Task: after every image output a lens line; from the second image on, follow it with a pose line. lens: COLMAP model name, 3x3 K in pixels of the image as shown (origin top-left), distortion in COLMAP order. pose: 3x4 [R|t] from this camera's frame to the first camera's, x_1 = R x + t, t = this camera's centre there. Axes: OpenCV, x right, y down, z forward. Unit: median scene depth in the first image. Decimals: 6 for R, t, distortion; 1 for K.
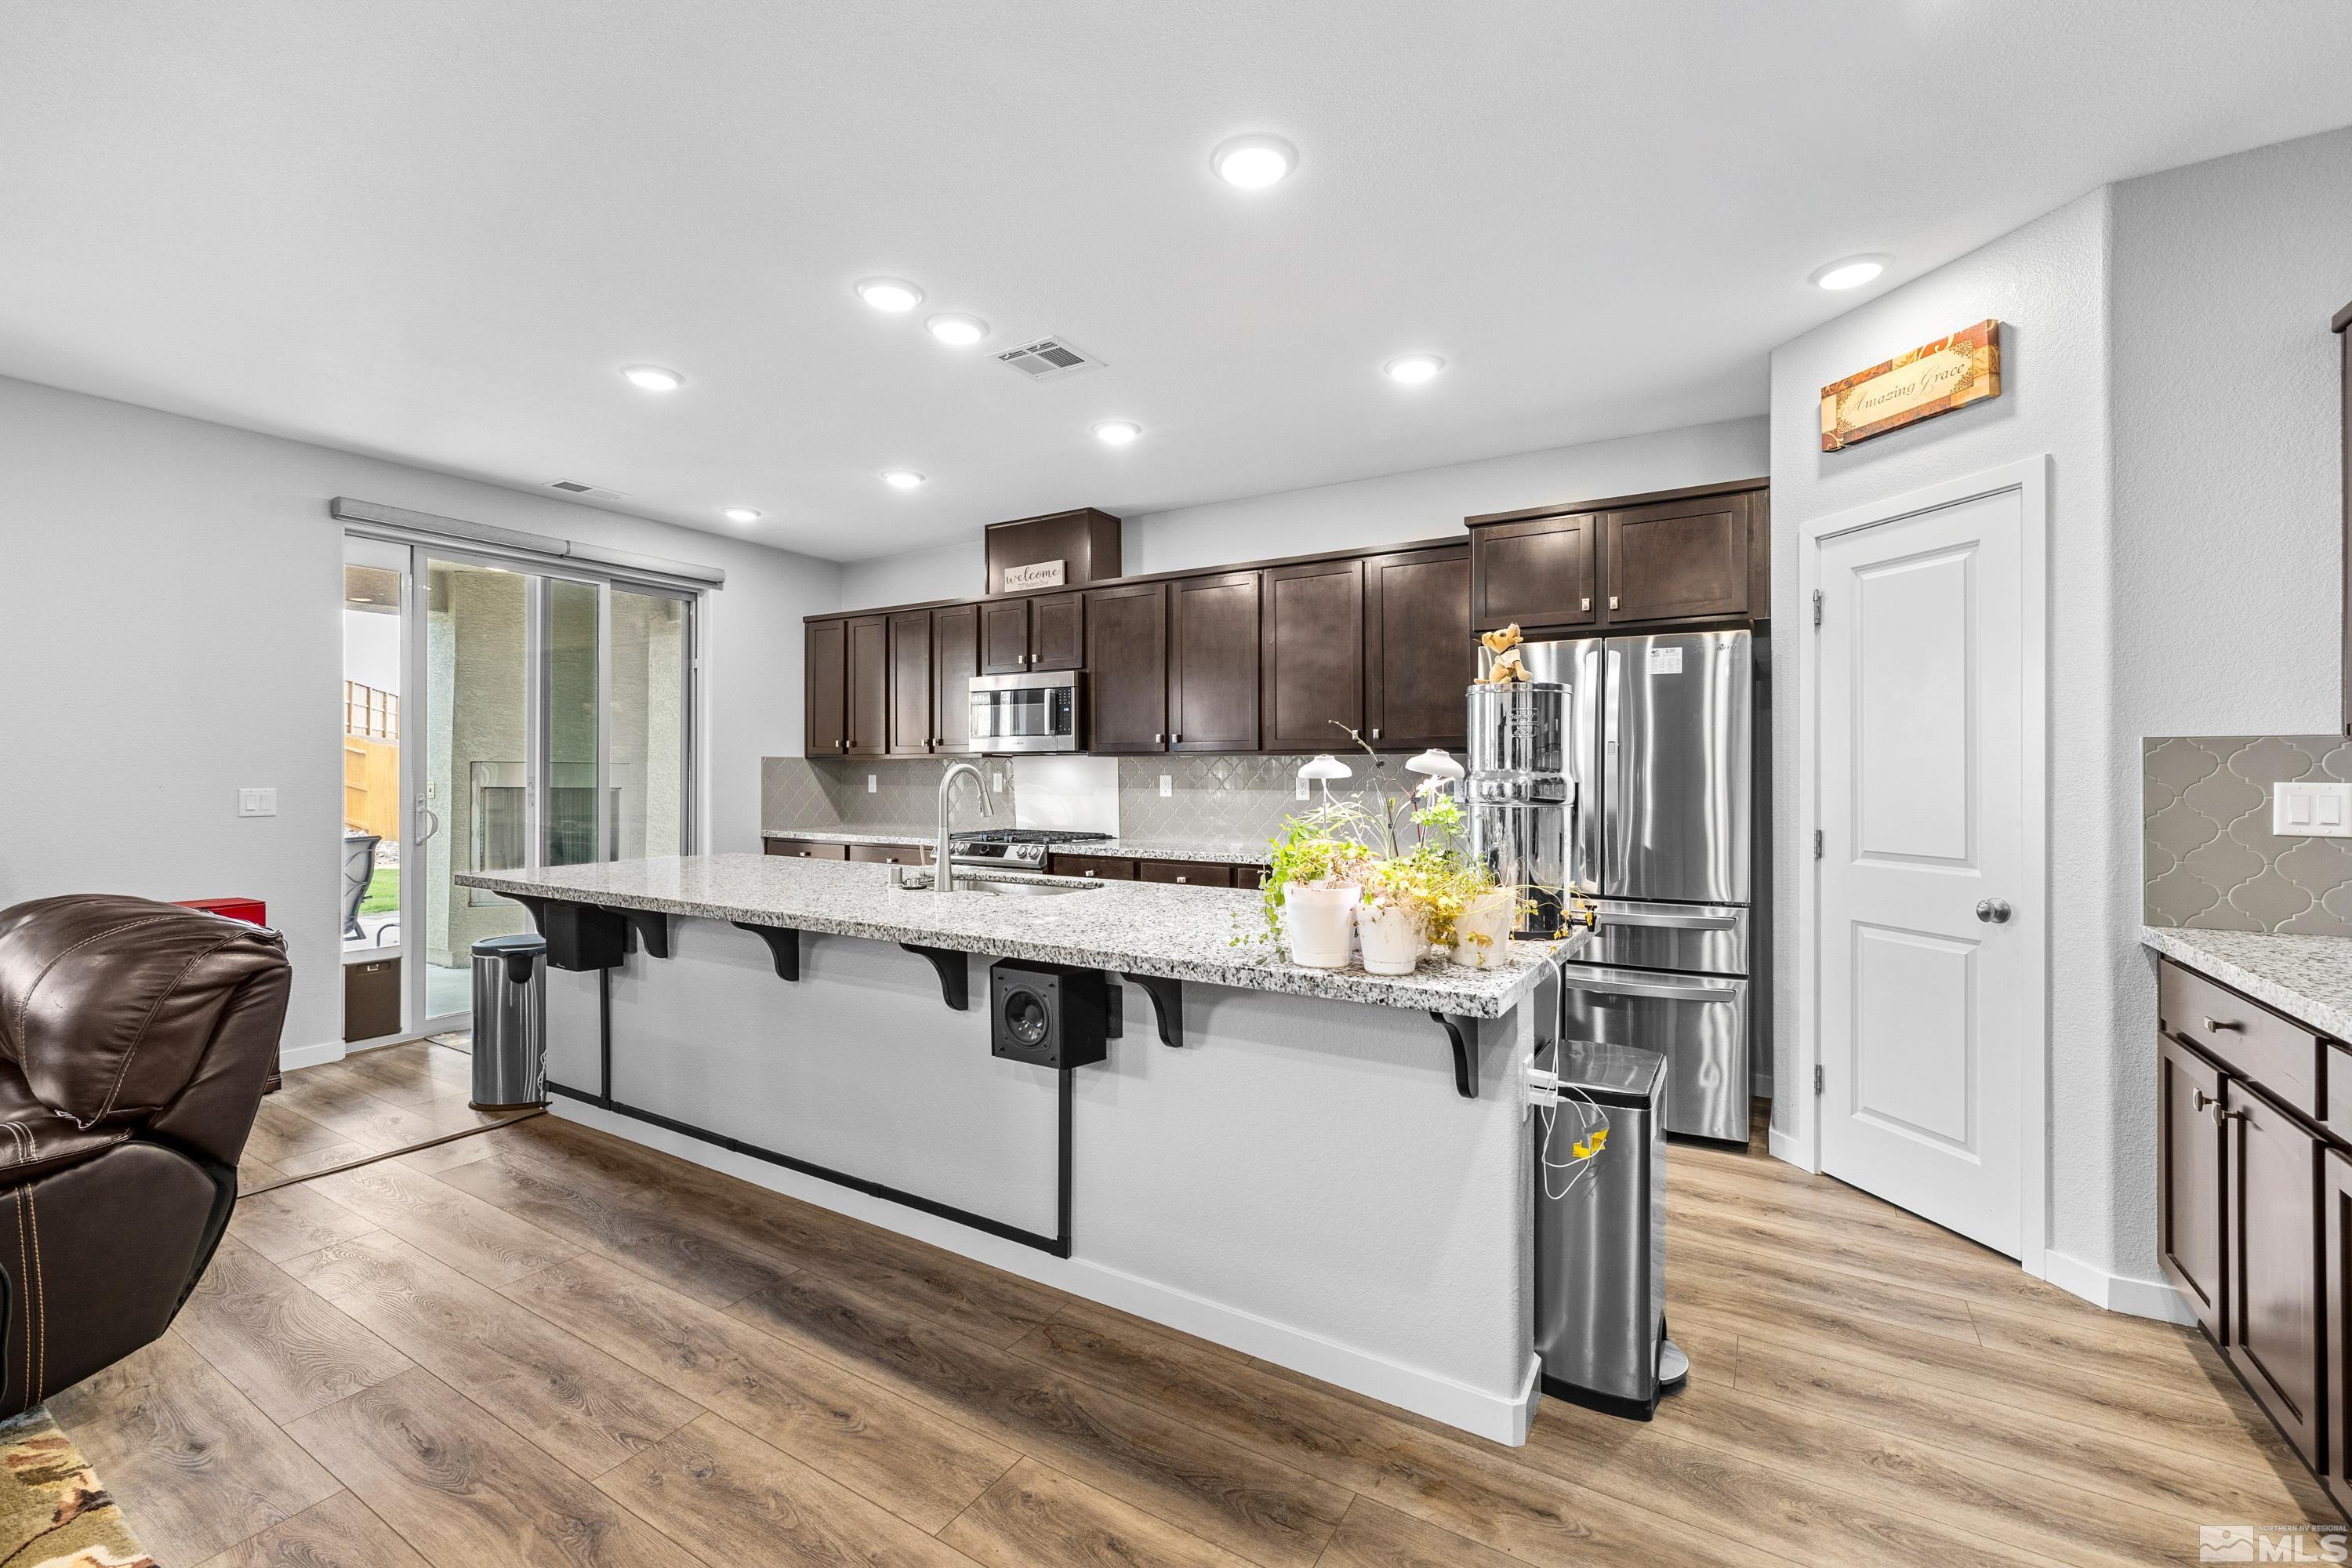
lens RADIAL K [[984.9, 0, 1175.4], [0, 984.9, 764.4], [0, 0, 1]] dist [-0.000628, -0.000085]
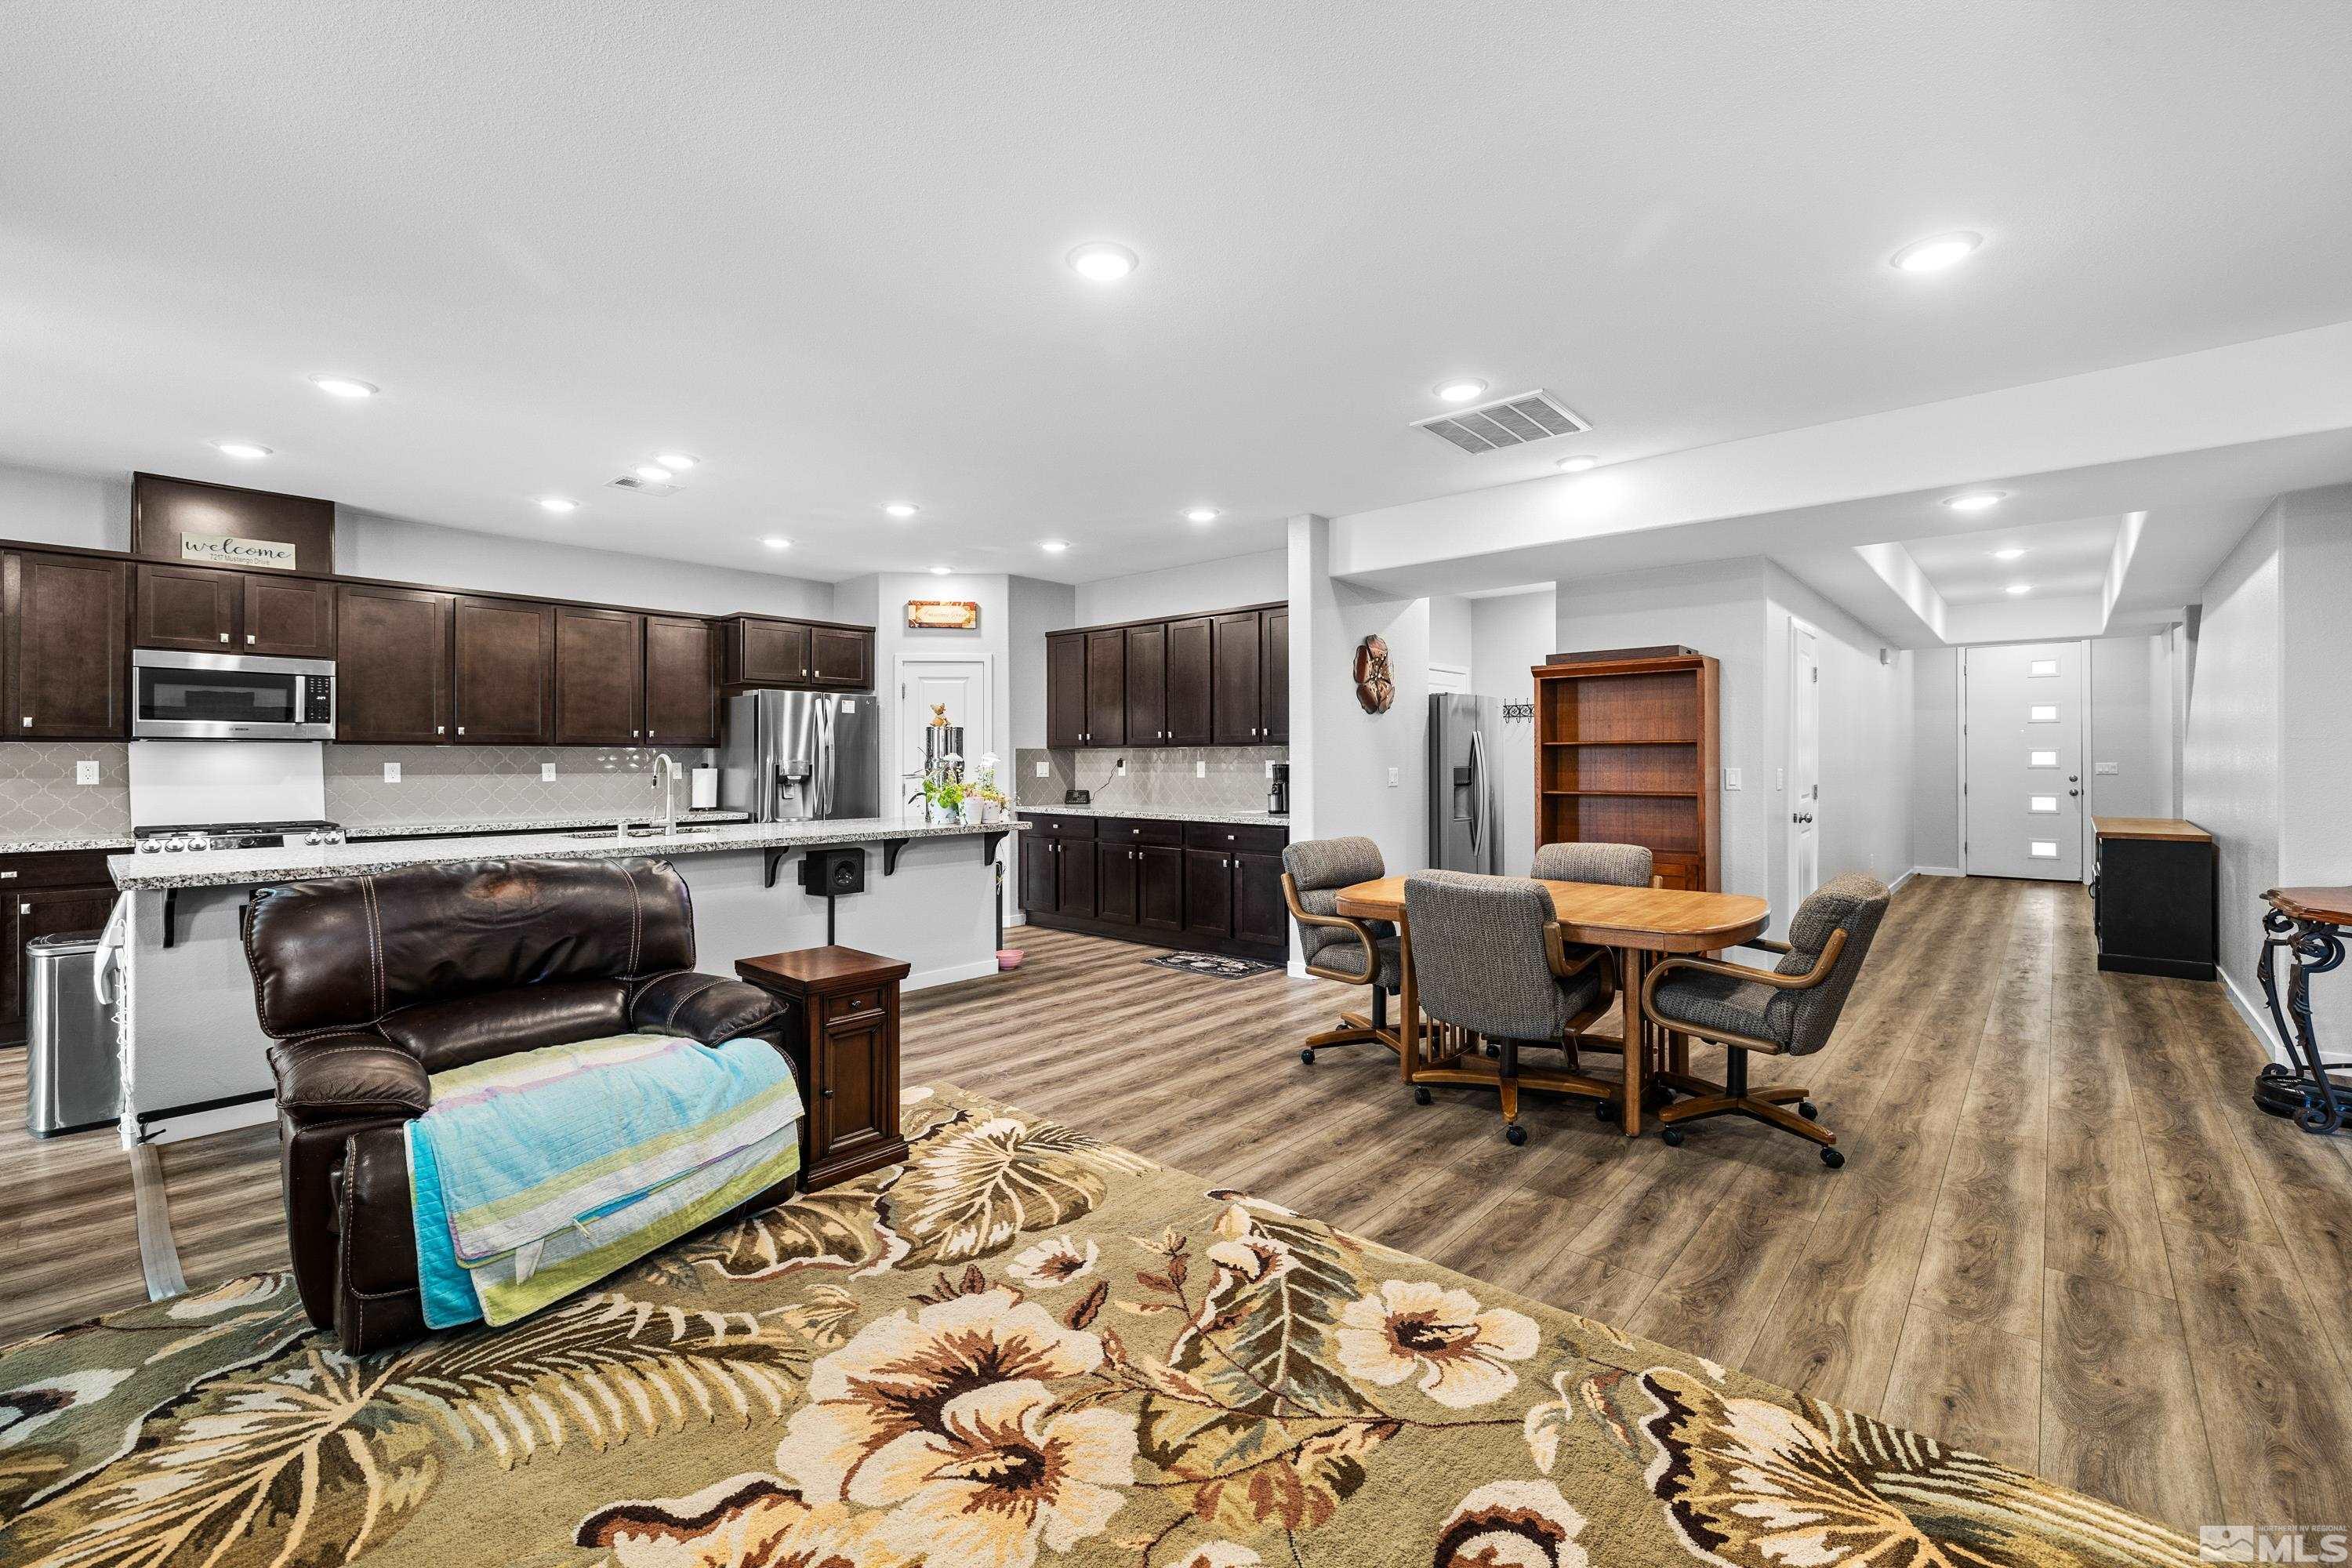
lens RADIAL K [[984.9, 0, 1175.4], [0, 984.9, 764.4], [0, 0, 1]] dist [-0.000628, -0.000085]
pose [[0.176547, -0.005292, 0.984278, -1.465612], [-0.005372, 0.999965, 0.006340, 0.001746], [-0.984278, -0.006407, 0.176512, -0.066142]]
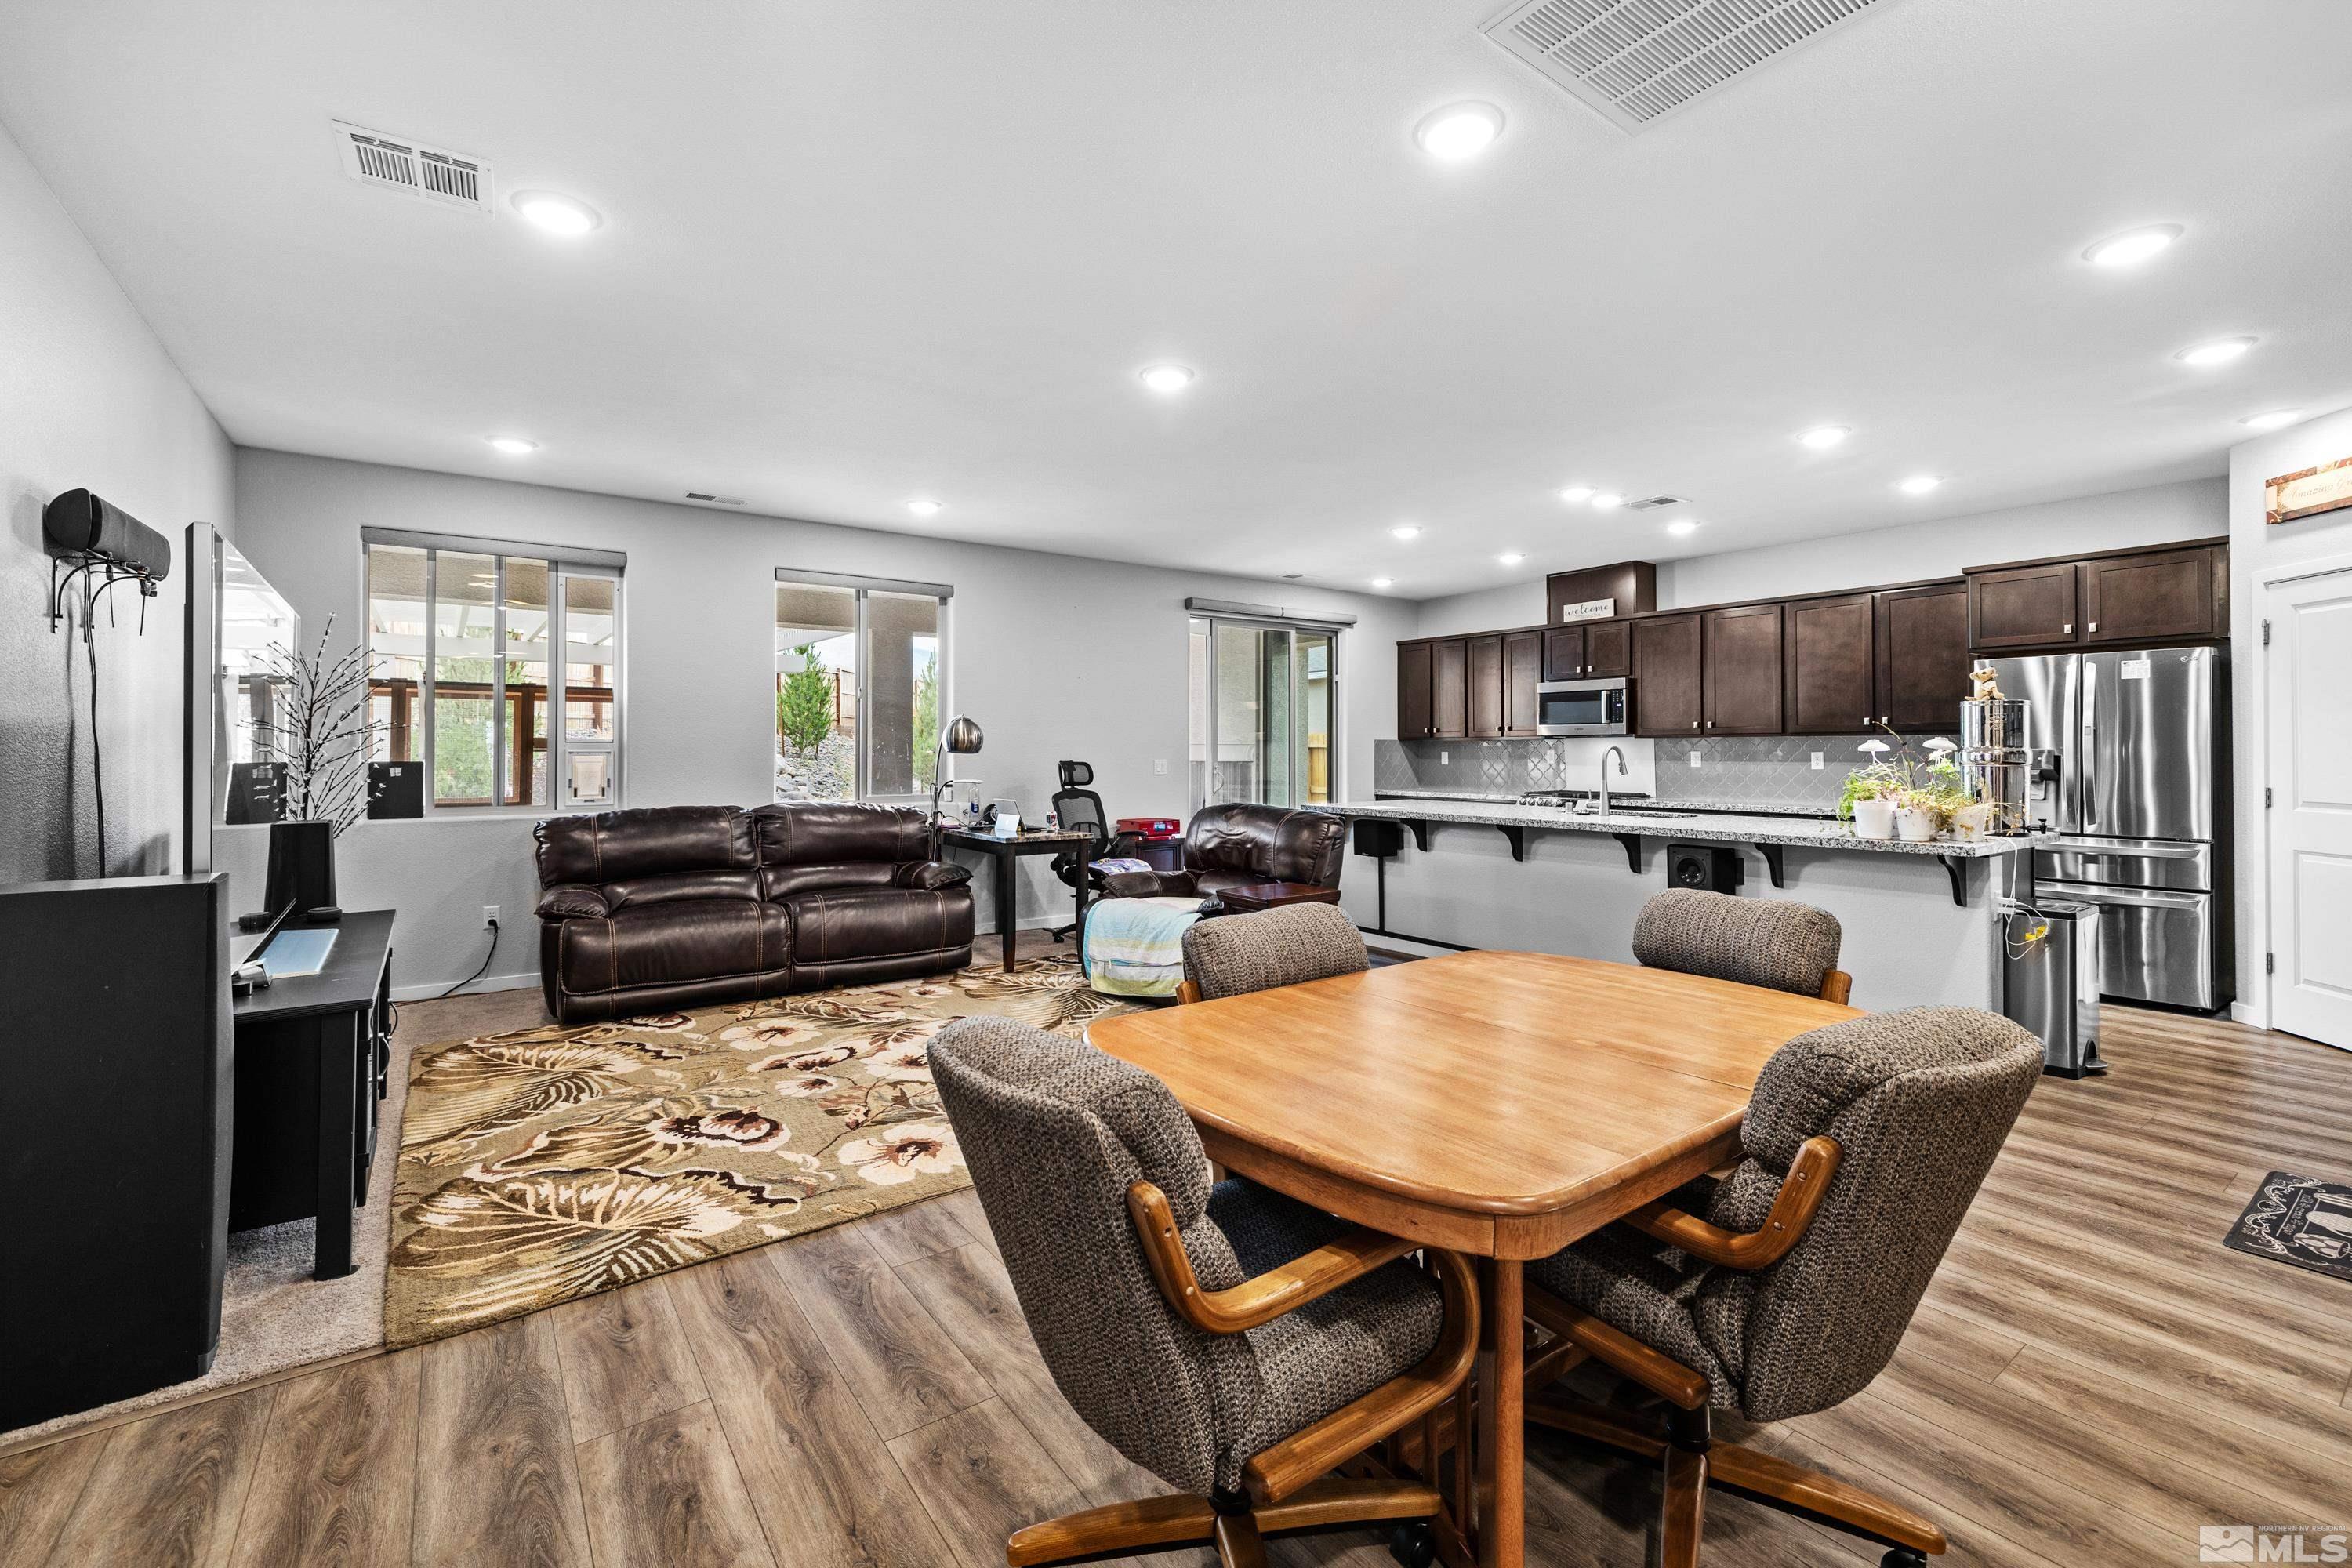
lens RADIAL K [[995.3, 0, 1167.5], [0, 995.3, 743.0], [0, 0, 1]] dist [0.000503, 0.000049]
pose [[0.922064, -0.005571, -0.386996, -0.238528], [0.005675, 0.999984, -0.000874, -0.005497], [0.386995, -0.001390, 0.922081, -0.877713]]
